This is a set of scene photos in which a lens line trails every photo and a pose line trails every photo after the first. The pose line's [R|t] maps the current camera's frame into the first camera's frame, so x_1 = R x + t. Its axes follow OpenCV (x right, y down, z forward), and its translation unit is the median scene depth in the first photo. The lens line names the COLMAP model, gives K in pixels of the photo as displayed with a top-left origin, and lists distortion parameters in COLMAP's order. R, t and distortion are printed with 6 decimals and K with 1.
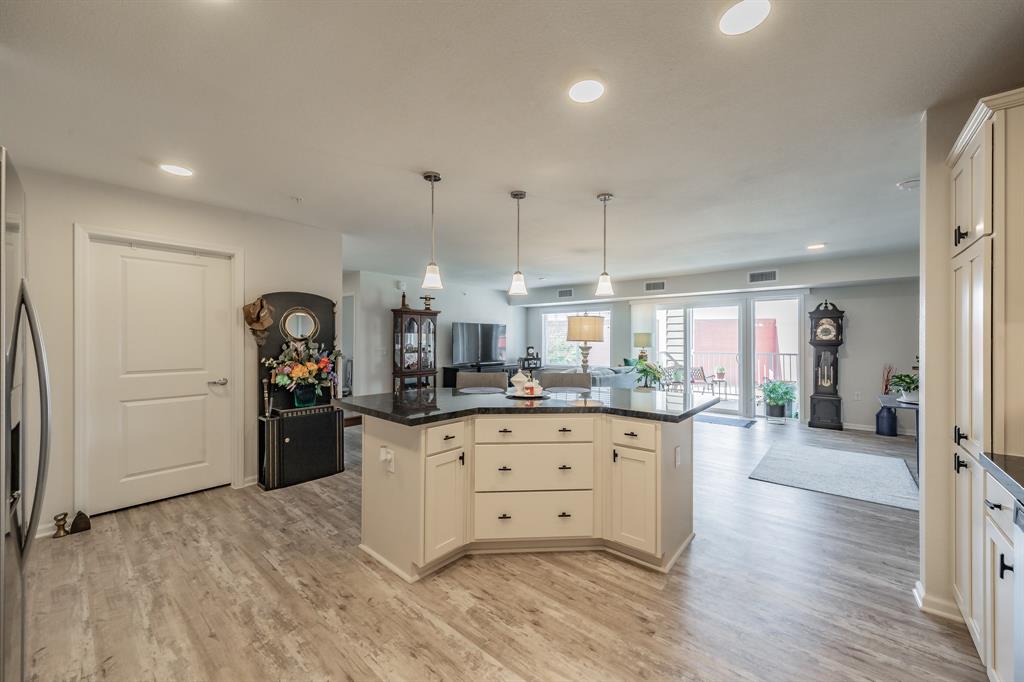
lens RADIAL K [[391.1, 0, 518.9], [0, 391.1, 339.0], [0, 0, 1]] dist [-0.000356, 0.000072]
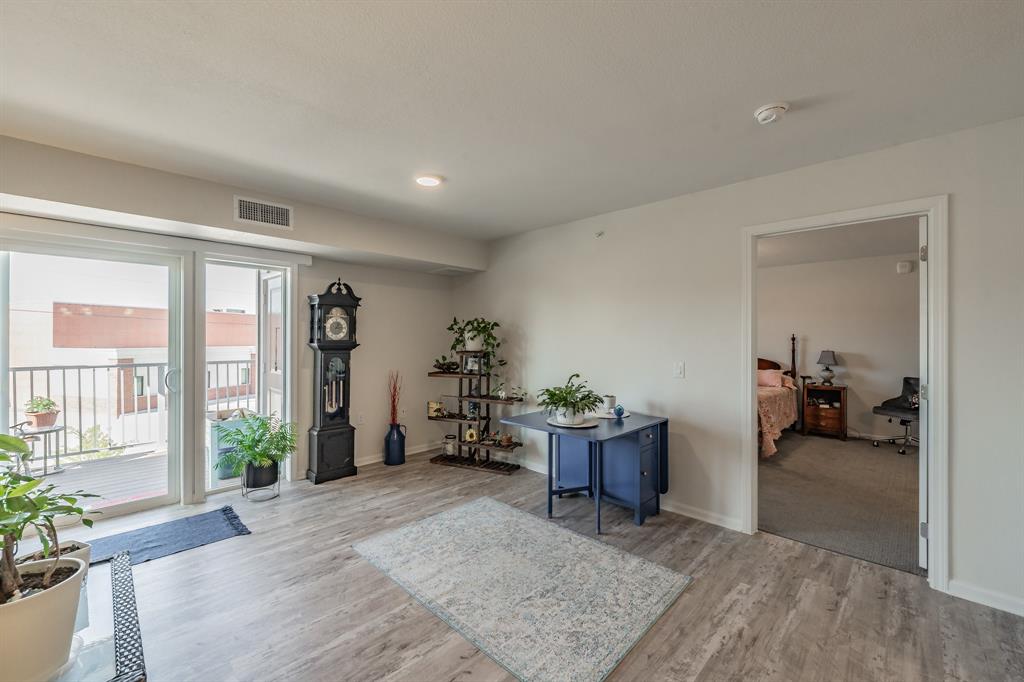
lens RADIAL K [[420.0, 0, 511.8], [0, 420.0, 338.1], [0, 0, 1]] dist [0.001436, 0.000223]
pose [[0.068870, 0.000204, 0.997626, 0.115449], [-0.008164, 0.999967, 0.000359, -0.004240], [-0.997592, -0.008170, 0.068869, 0.660768]]
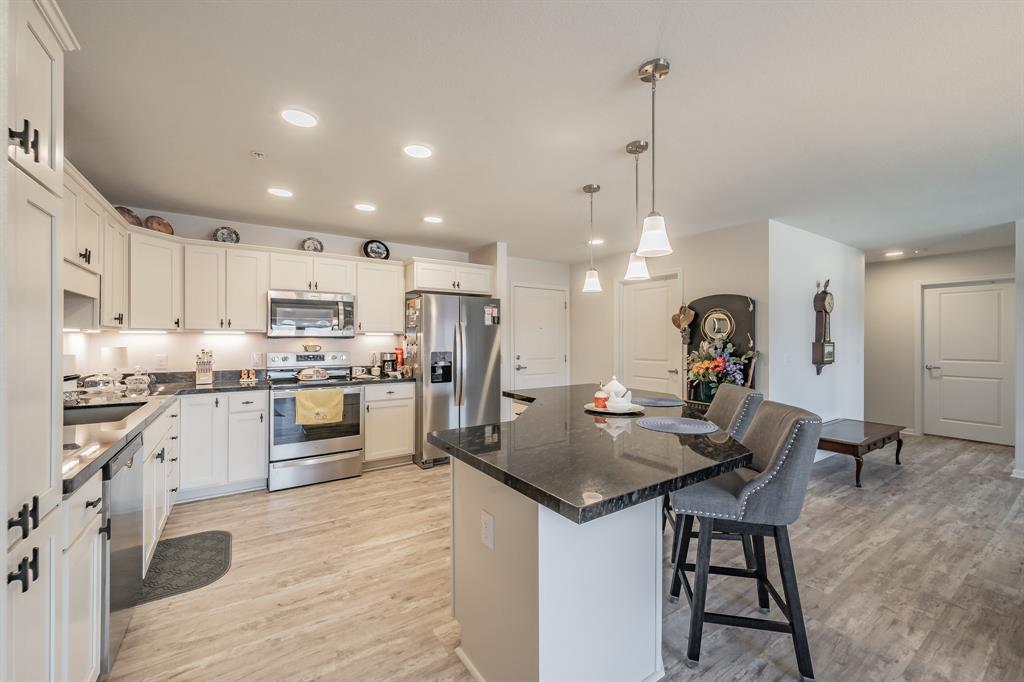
lens RADIAL K [[400.5, 0, 506.4], [0, 400.5, 337.6], [0, 0, 1]] dist [-0.010629, 0.000587]
pose [[-0.291191, -0.005683, -0.956648, 0.409617], [0.000171, 0.999982, -0.005993, 0.002763], [0.956665, -0.001909, -0.291185, 0.500273]]
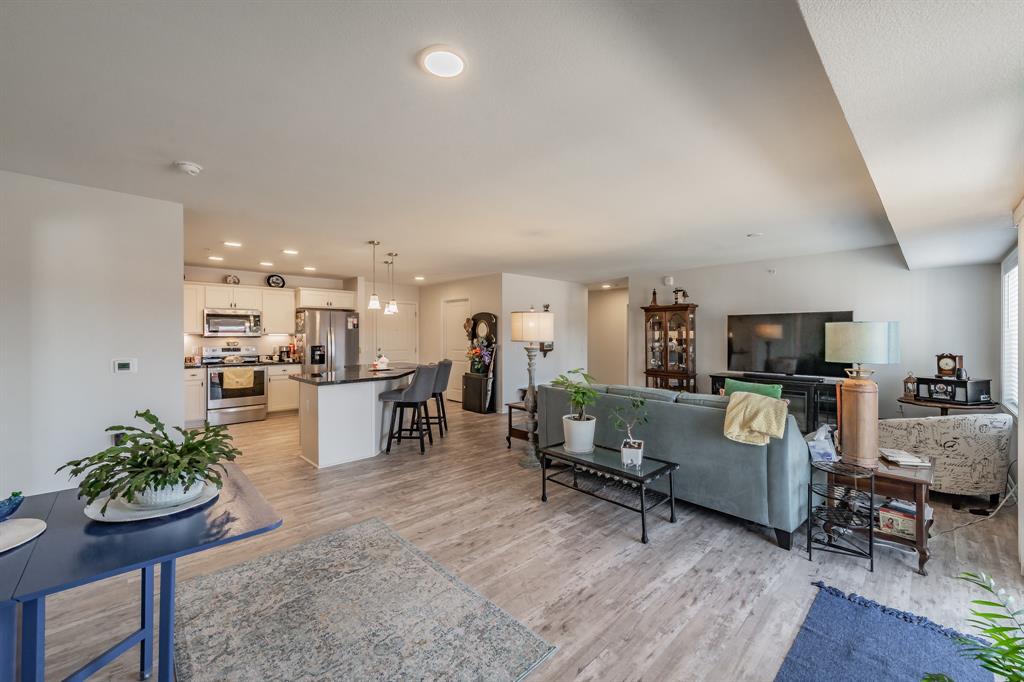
lens RADIAL K [[400.5, 0, 506.4], [0, 400.5, 337.6], [0, 0, 1]] dist [-0.010629, 0.000587]
pose [[-0.116287, 0.004767, -0.993204, 0.861727], [0.001389, 0.999988, 0.004637, -0.004159], [0.993215, -0.000840, -0.116292, 0.866376]]
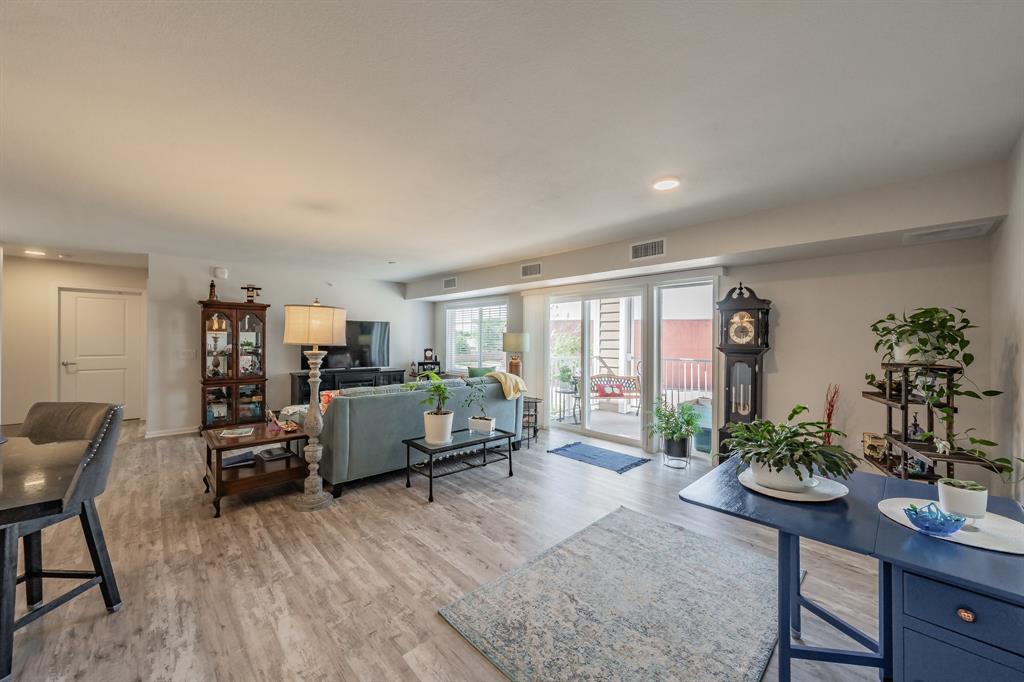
lens RADIAL K [[381.6, 0, 515.7], [0, 381.6, 340.0], [0, 0, 1]] dist [-0.001516, -0.000292]
pose [[0.994767, 0.006747, -0.101950, 0.472383], [-0.006423, 0.999973, 0.003501, -0.004551], [0.101971, -0.002828, 0.994783, 0.326587]]
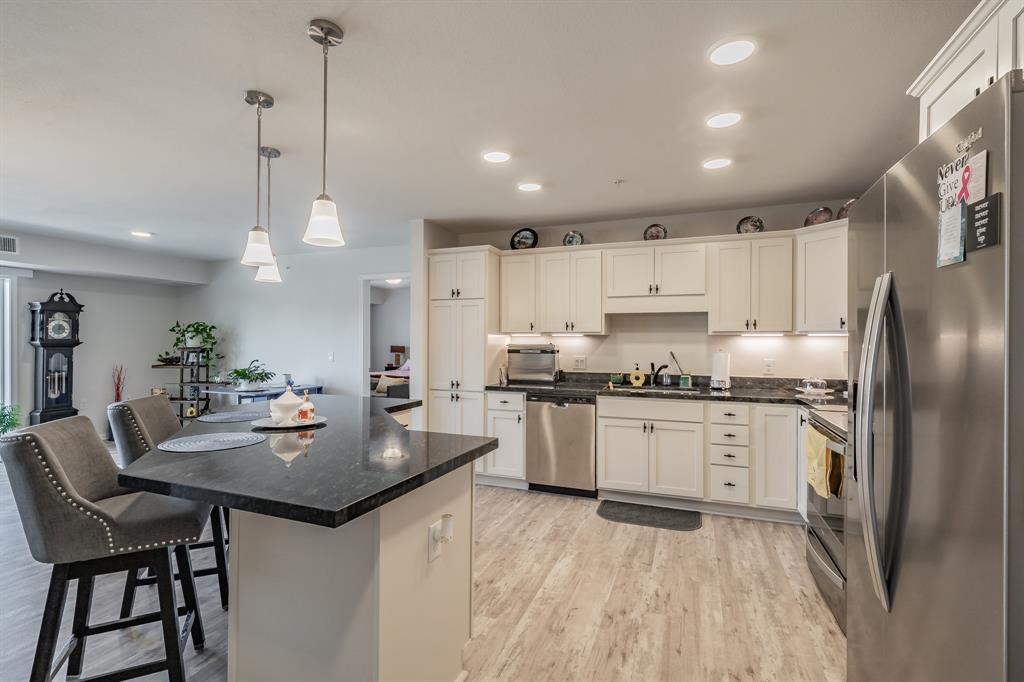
lens RADIAL K [[474.9, 0, 506.3], [0, 474.9, 343.1], [0, 0, 1]] dist [0.001202, 0.000412]
pose [[-0.316927, -0.004328, 0.948440, -0.413847], [-0.006134, 0.999978, 0.002513, 0.002225], [-0.948430, -0.005021, -0.316946, 0.442461]]
